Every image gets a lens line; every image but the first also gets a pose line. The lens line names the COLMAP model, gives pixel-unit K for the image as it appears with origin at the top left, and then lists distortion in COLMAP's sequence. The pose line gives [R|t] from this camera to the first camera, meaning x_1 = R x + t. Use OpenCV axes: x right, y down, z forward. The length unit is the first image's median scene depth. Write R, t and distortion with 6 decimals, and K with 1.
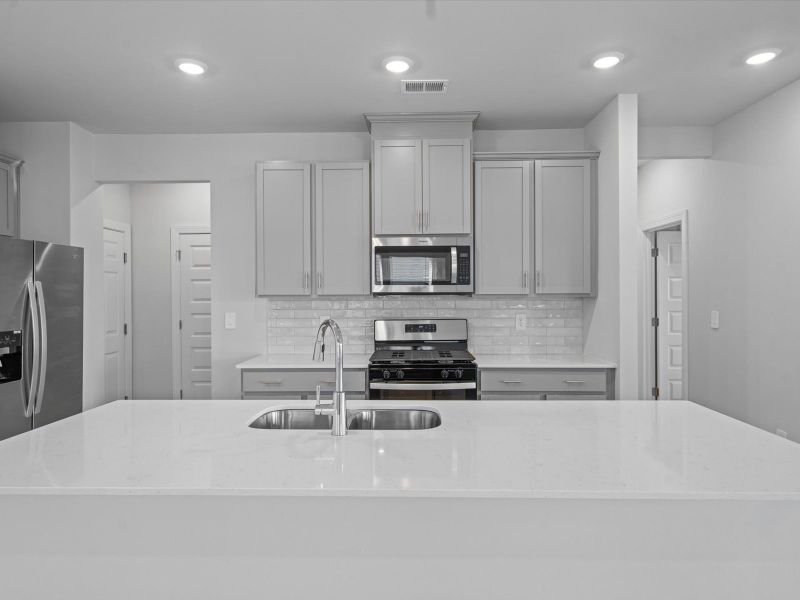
lens RADIAL K [[489.7, 0, 400.0], [0, 489.7, 300.0], [0, 0, 1]] dist [-0.003862, -0.000570]
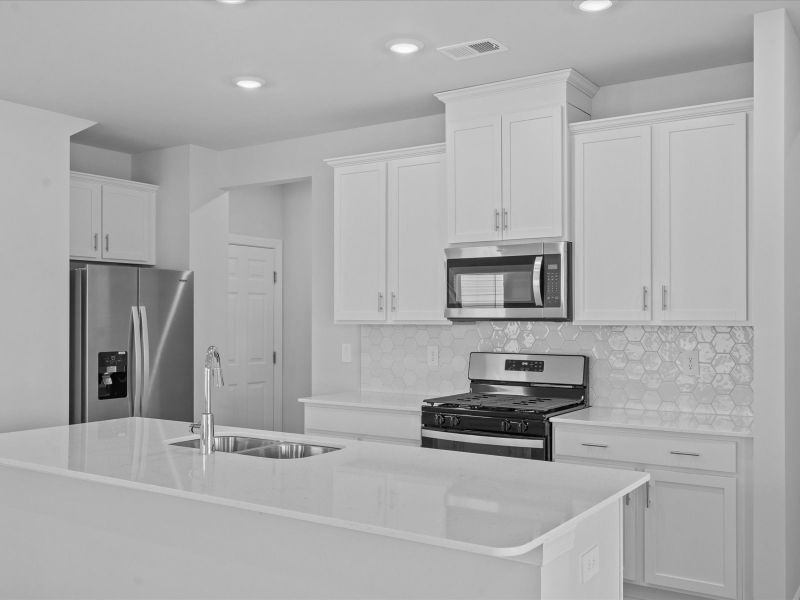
lens RADIAL K [[781.8, 0, 400.0], [0, 781.8, 300.0], [0, 0, 1]] dist [-0.002090, -0.003402]
pose [[0.844028, -0.007399, -0.536248, 0.556776], [-0.011660, 0.999415, -0.032142, -0.001607], [0.536172, 0.033382, 0.843448, -0.109755]]
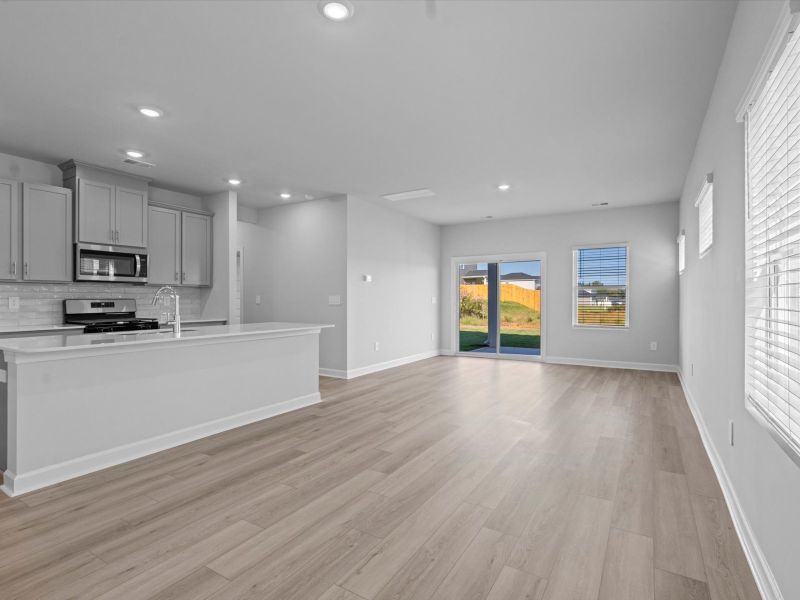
lens RADIAL K [[403.2, 0, 400.0], [0, 403.2, 300.0], [0, 0, 1]] dist [0.001685, 0.000193]
pose [[0.503816, 0.002170, 0.863808, -0.617891], [0.010715, 0.999904, -0.008762, 0.067761], [-0.863744, 0.013670, 0.503745, -0.463375]]
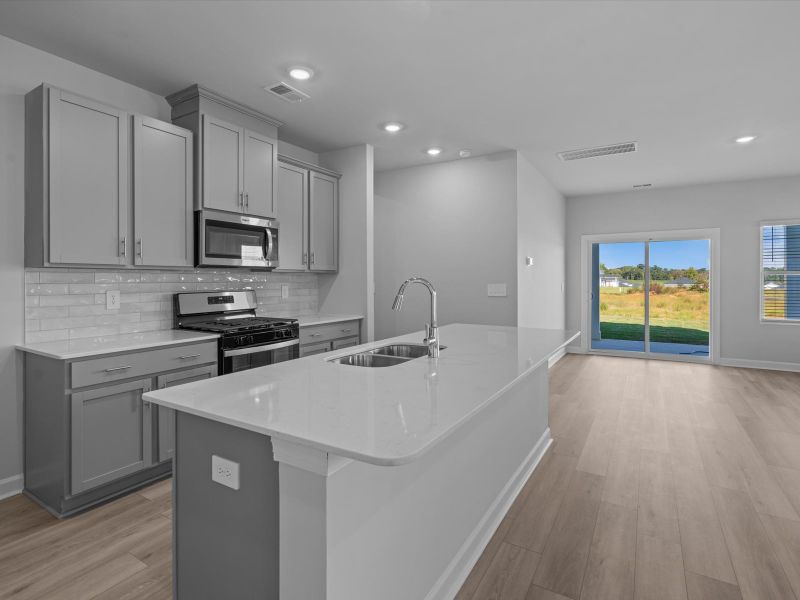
lens RADIAL K [[409.9, 0, 403.0], [0, 409.9, 281.5], [0, 0, 1]] dist [0.000809, 0.000410]
pose [[0.491606, -0.000184, 0.870817, -0.580532], [0.011294, 0.999917, -0.006164, 0.029489], [-0.870744, 0.012866, 0.491568, 0.225992]]
